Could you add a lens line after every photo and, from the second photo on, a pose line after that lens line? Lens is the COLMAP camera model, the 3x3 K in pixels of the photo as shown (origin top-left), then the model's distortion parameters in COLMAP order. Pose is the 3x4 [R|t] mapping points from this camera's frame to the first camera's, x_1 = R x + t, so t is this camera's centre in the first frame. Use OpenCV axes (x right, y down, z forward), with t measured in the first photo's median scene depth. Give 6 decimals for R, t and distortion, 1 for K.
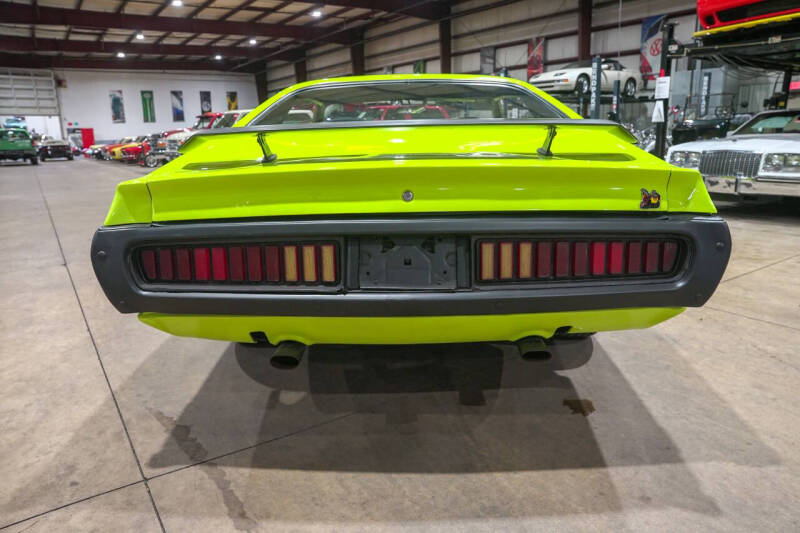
lens RADIAL K [[547.9, 0, 402.3], [0, 547.9, 268.4], [0, 0, 1]] dist [-0.141234, 0.111742]
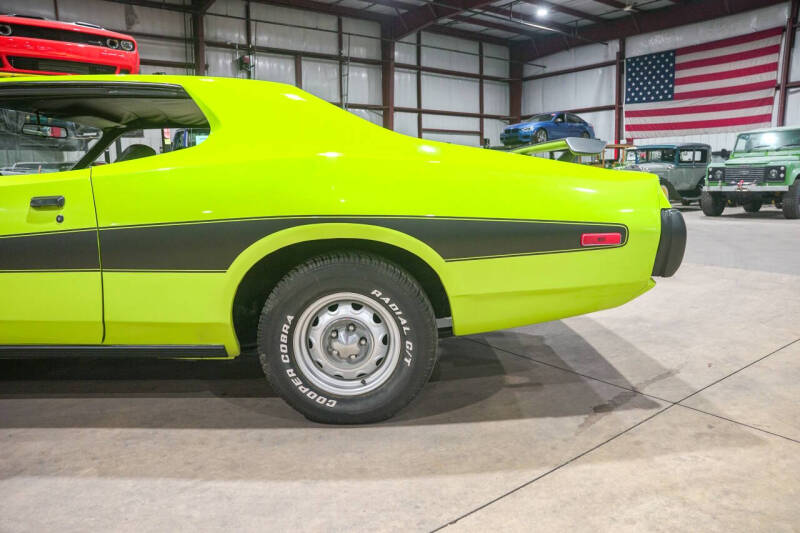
lens RADIAL K [[547.9, 0, 402.3], [0, 547.9, 268.4], [0, 0, 1]] dist [-0.141234, 0.111742]
pose [[-0.021681, -0.142654, 0.989535, -1.266647], [0.257513, 0.955575, 0.143400, -0.201410], [-0.966032, 0.257927, 0.016017, 1.141584]]
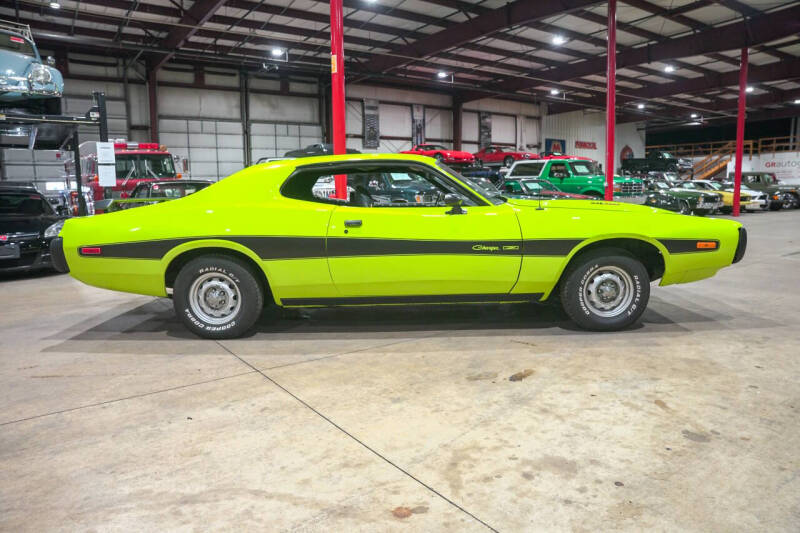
lens RADIAL K [[547.9, 0, 402.3], [0, 547.9, 268.4], [0, 0, 1]] dist [-0.141234, 0.111742]
pose [[0.017070, 0.158700, -0.987179, 2.215827], [-0.224480, 0.962726, 0.150887, -0.502414], [0.974329, 0.219026, 0.052059, 1.759900]]
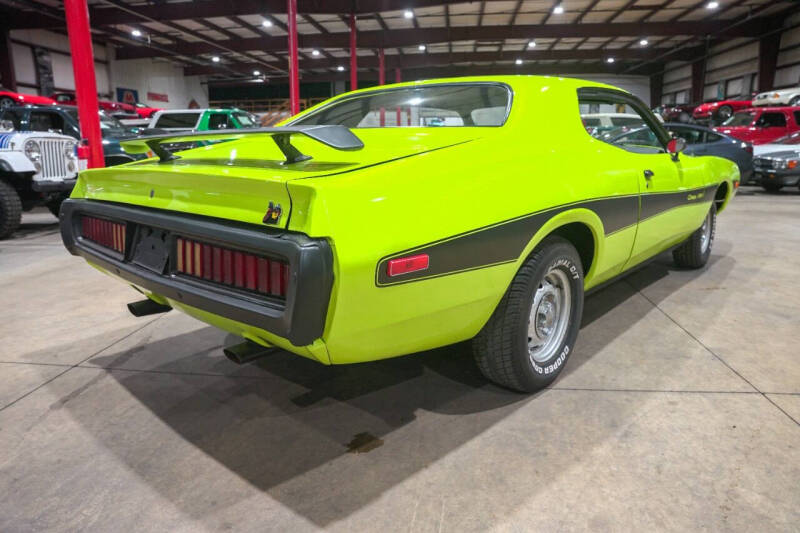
lens RADIAL K [[547.9, 0, 402.3], [0, 547.9, 268.4], [0, 0, 1]] dist [-0.141234, 0.111742]
pose [[0.756975, 0.161840, -0.633085, 0.851084], [-0.165214, 0.984767, 0.054199, -0.086621], [0.632213, 0.063567, 0.772182, 0.300359]]
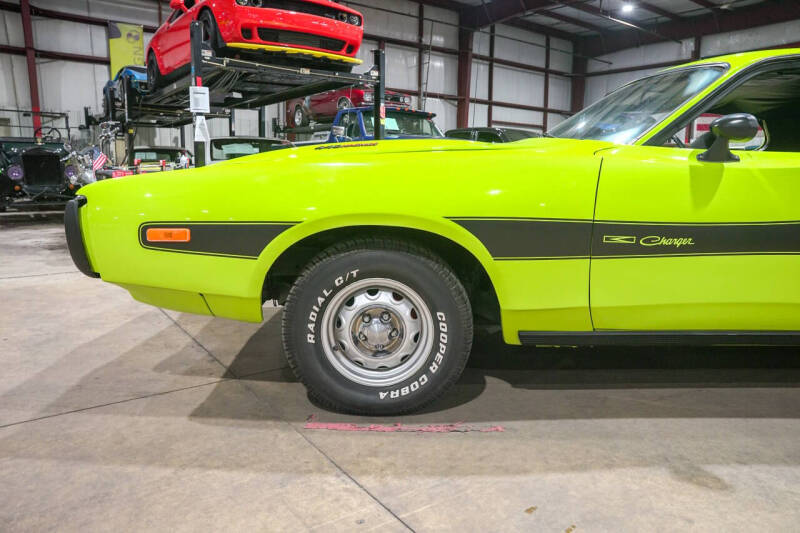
lens RADIAL K [[547.9, 0, 402.3], [0, 547.9, 268.4], [0, 0, 1]] dist [-0.141234, 0.111742]
pose [[-0.027026, -0.158503, 0.986989, -1.188082], [0.228096, 0.960324, 0.160467, -0.519576], [-0.973264, 0.229465, 0.010200, 2.505420]]
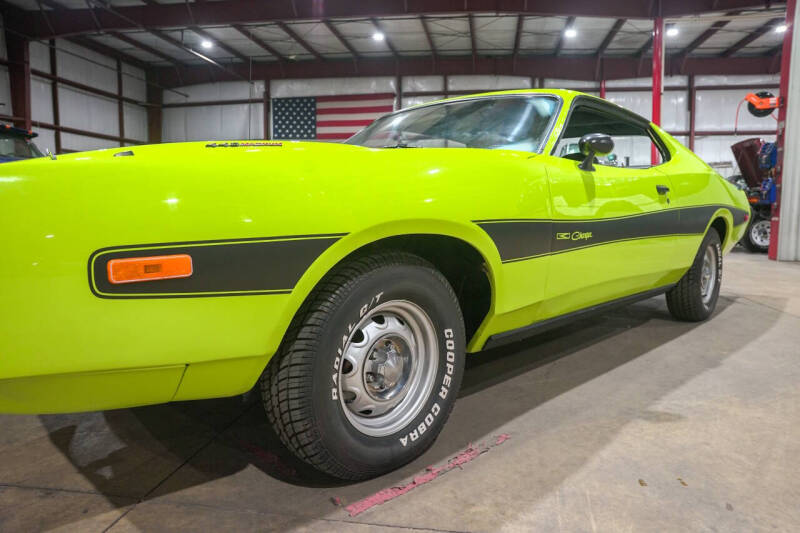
lens RADIAL K [[547.9, 0, 402.3], [0, 547.9, 268.4], [0, 0, 1]] dist [-0.141234, 0.111742]
pose [[-0.719002, -0.057157, 0.692654, -0.844583], [0.181084, 0.946784, 0.266100, -0.598421], [-0.671003, 0.316755, -0.670389, 2.994702]]
